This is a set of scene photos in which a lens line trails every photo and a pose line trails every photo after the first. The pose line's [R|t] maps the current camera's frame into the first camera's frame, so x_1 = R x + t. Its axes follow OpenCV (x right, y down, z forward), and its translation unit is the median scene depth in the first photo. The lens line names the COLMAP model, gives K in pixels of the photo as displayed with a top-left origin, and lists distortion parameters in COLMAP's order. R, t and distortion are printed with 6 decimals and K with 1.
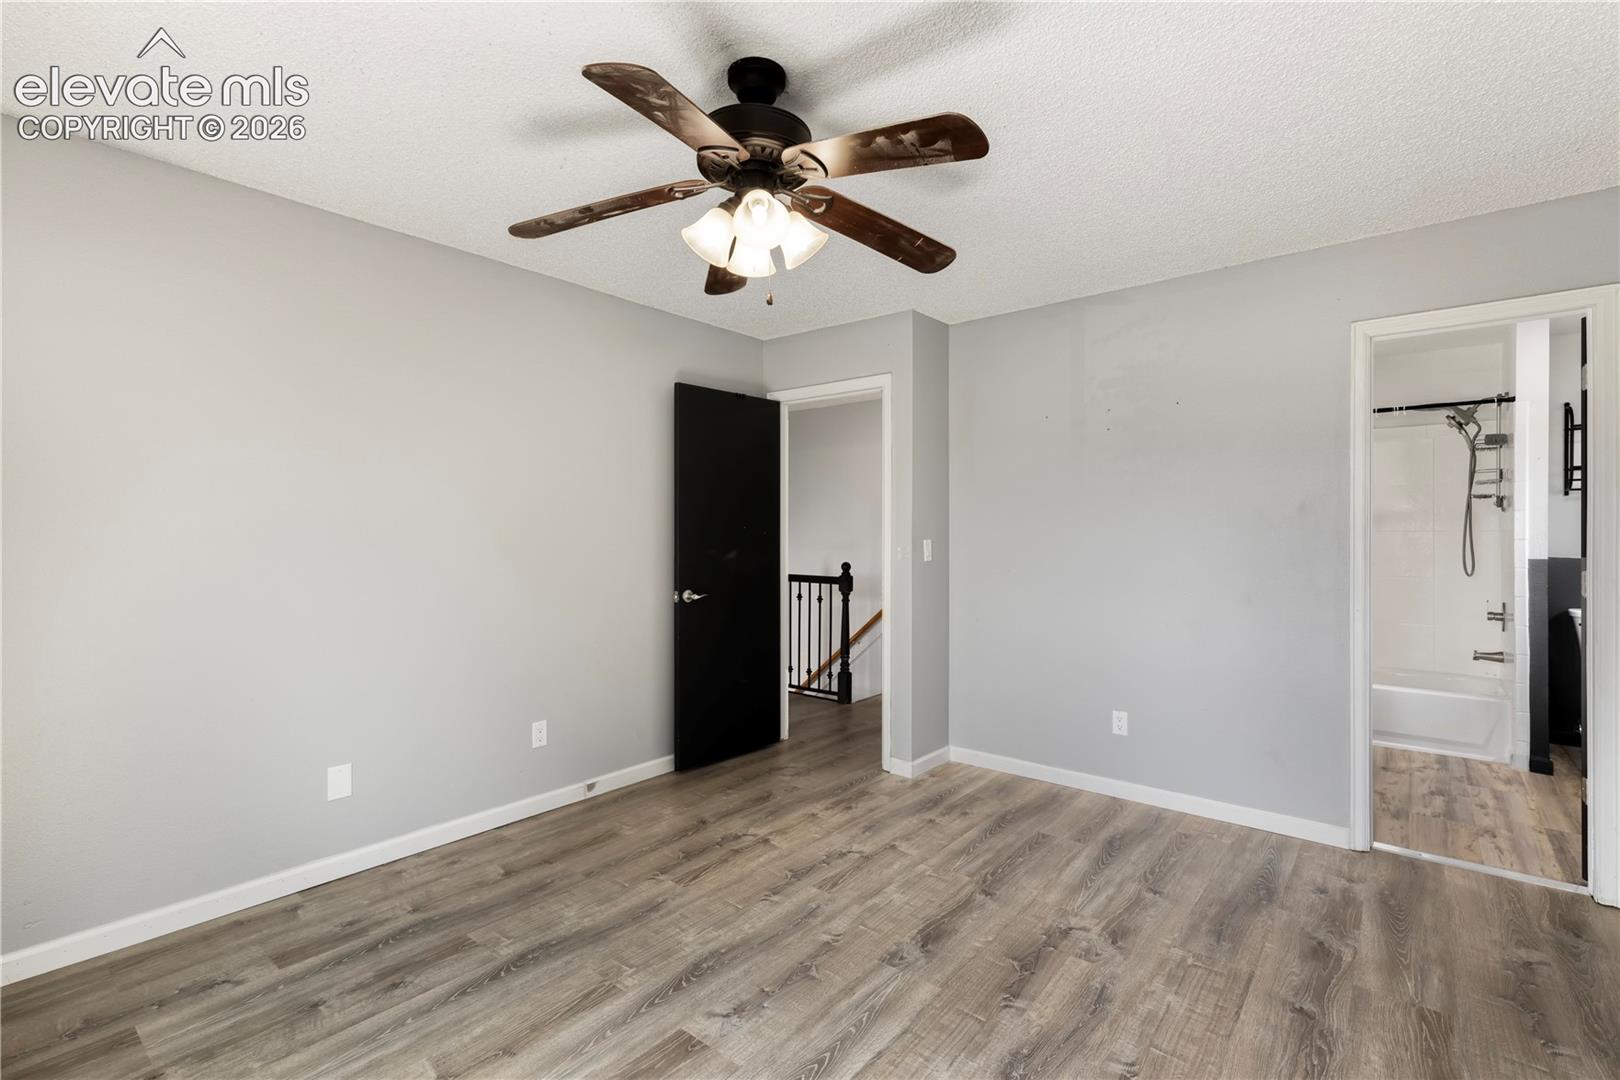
lens RADIAL K [[741.0, 0, 808.5], [0, 741.0, 530.9], [0, 0, 1]] dist [0.004200, 0.000611]
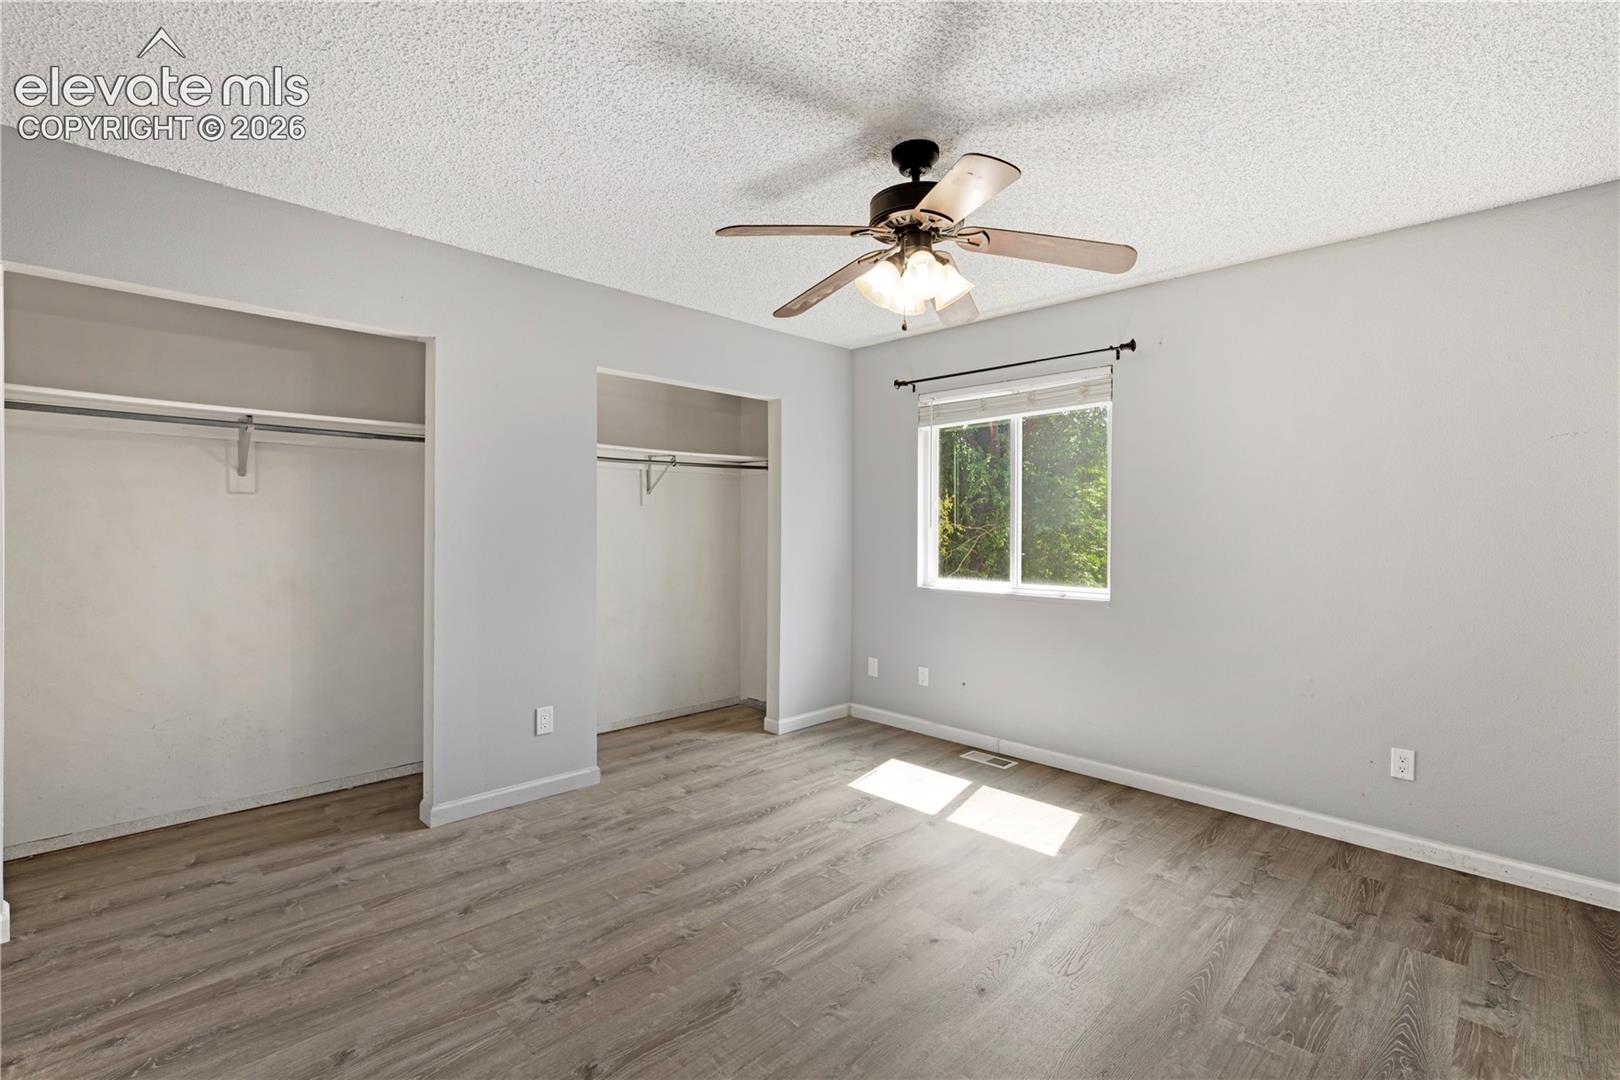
lens RADIAL K [[741.0, 0, 808.5], [0, 741.0, 530.9], [0, 0, 1]] dist [0.004200, 0.000611]
pose [[-0.995274, -0.007103, 0.096847, -0.015834], [-0.006872, 0.999973, 0.002716, 0.008519], [-0.096863, 0.002038, -0.995296, 2.012249]]
